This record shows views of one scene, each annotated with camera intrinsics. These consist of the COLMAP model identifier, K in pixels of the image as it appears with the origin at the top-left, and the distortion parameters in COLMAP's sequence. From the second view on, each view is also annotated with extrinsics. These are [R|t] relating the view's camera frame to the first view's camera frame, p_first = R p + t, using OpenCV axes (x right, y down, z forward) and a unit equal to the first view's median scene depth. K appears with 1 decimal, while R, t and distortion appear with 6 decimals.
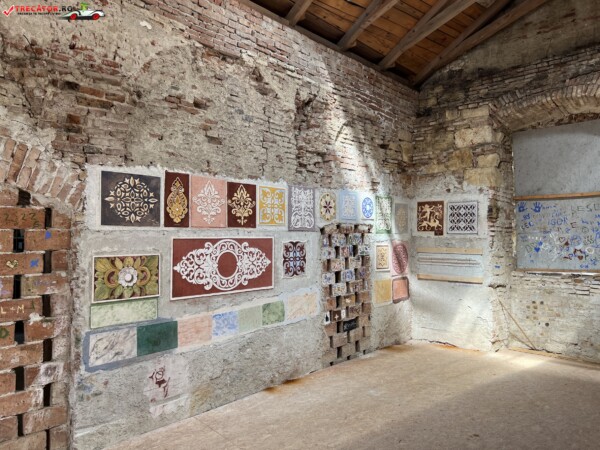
lens RADIAL K [[454.9, 0, 301.9], [0, 454.9, 225.6], [0, 0, 1]] dist [0.065229, -0.086677]
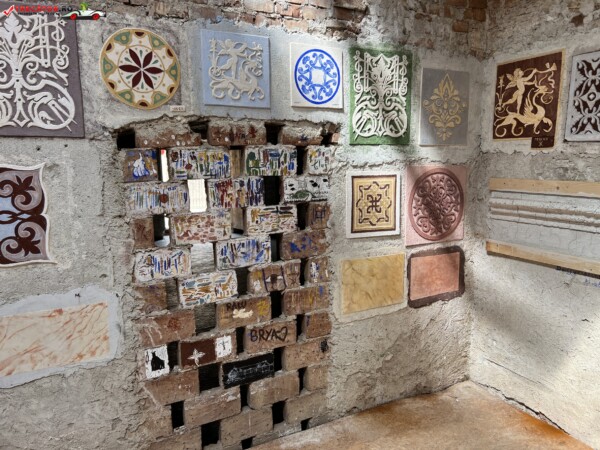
lens RADIAL K [[454.9, 0, 301.9], [0, 454.9, 225.6], [0, 0, 1]] dist [0.065229, -0.086677]
pose [[0.936586, 0.041004, -0.348032, 0.337249], [0.017989, 0.986196, 0.164602, 0.025182], [0.349977, -0.160425, 0.922919, 0.767466]]
